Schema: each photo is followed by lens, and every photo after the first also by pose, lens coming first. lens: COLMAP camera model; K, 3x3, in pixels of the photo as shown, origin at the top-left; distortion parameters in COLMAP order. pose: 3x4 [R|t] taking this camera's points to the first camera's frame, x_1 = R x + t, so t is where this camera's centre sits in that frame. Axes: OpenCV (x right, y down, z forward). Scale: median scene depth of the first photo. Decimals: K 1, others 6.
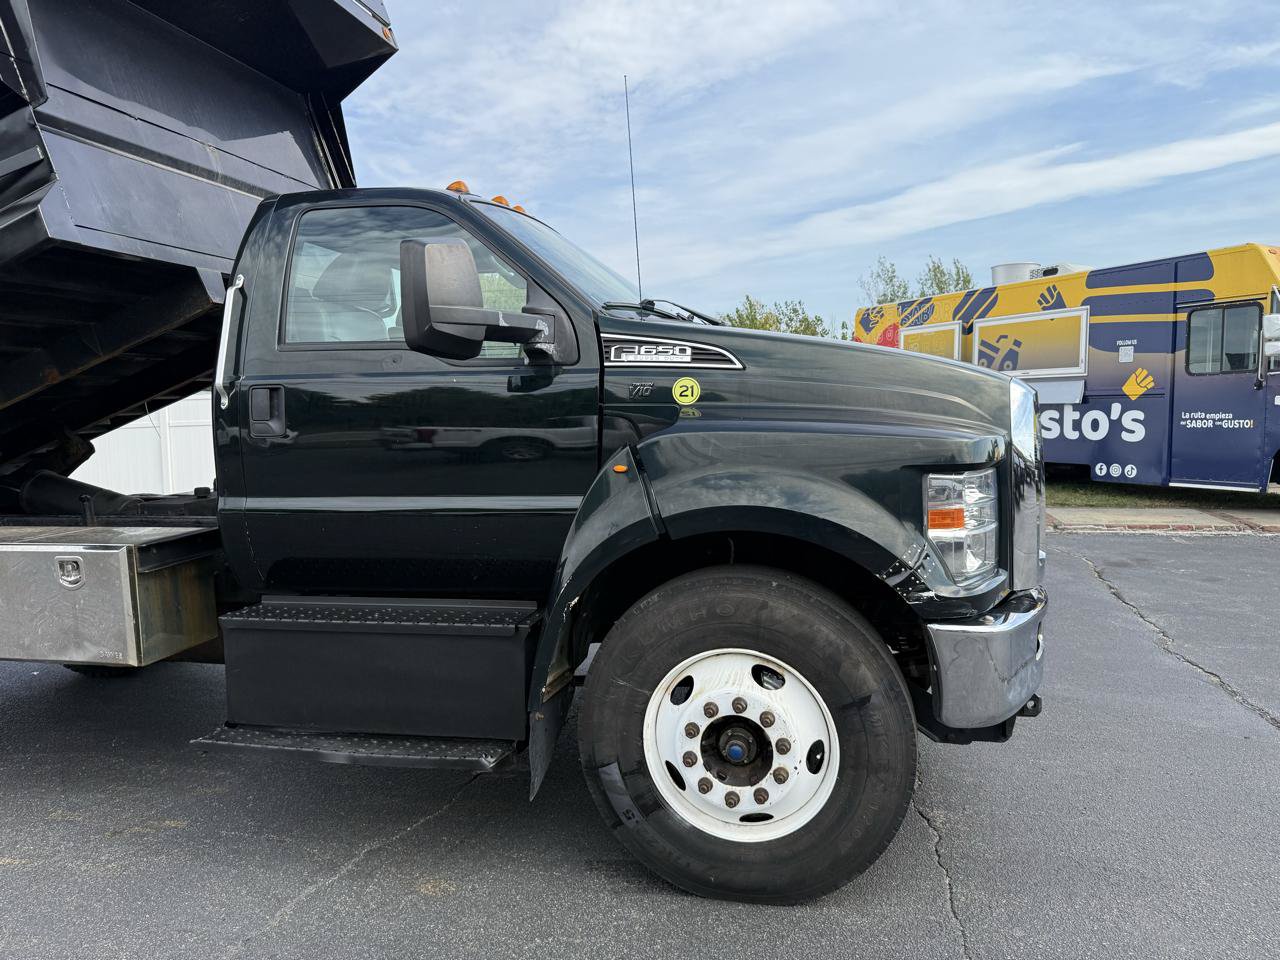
lens RADIAL K [[913.1, 0, 640.0], [0, 913.1, 480.0], [0, 0, 1]] dist [0.008789, -0.010460]
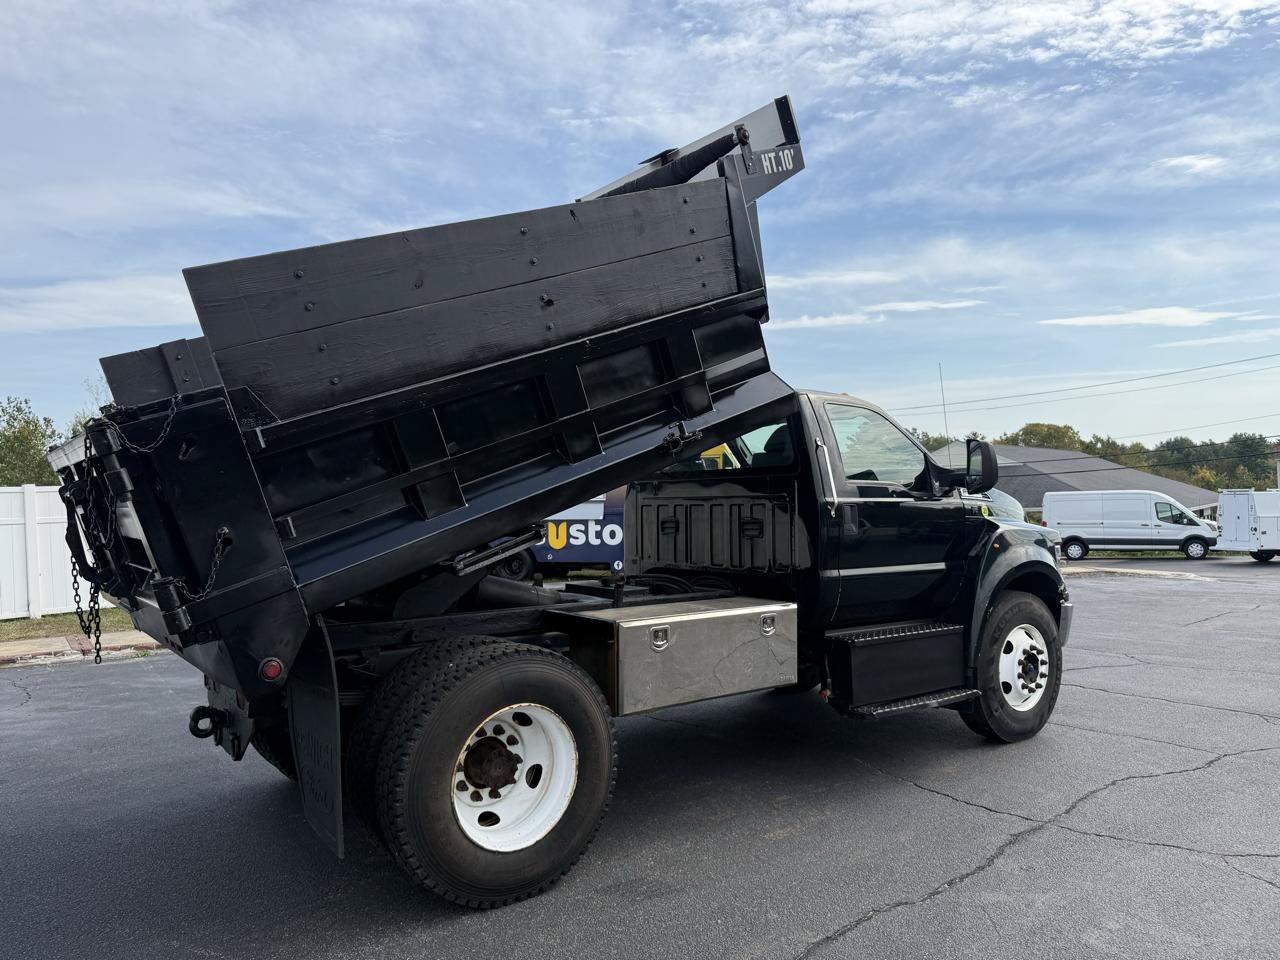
lens RADIAL K [[928.2, 0, 637.3], [0, 928.2, 519.9], [0, 0, 1]] dist [0.039426, -0.039160]
pose [[0.627095, 0.008385, 0.778898, -2.227724], [0.056514, 0.996817, -0.056231, 0.001588], [-0.776890, 0.079281, 0.624625, 0.260876]]
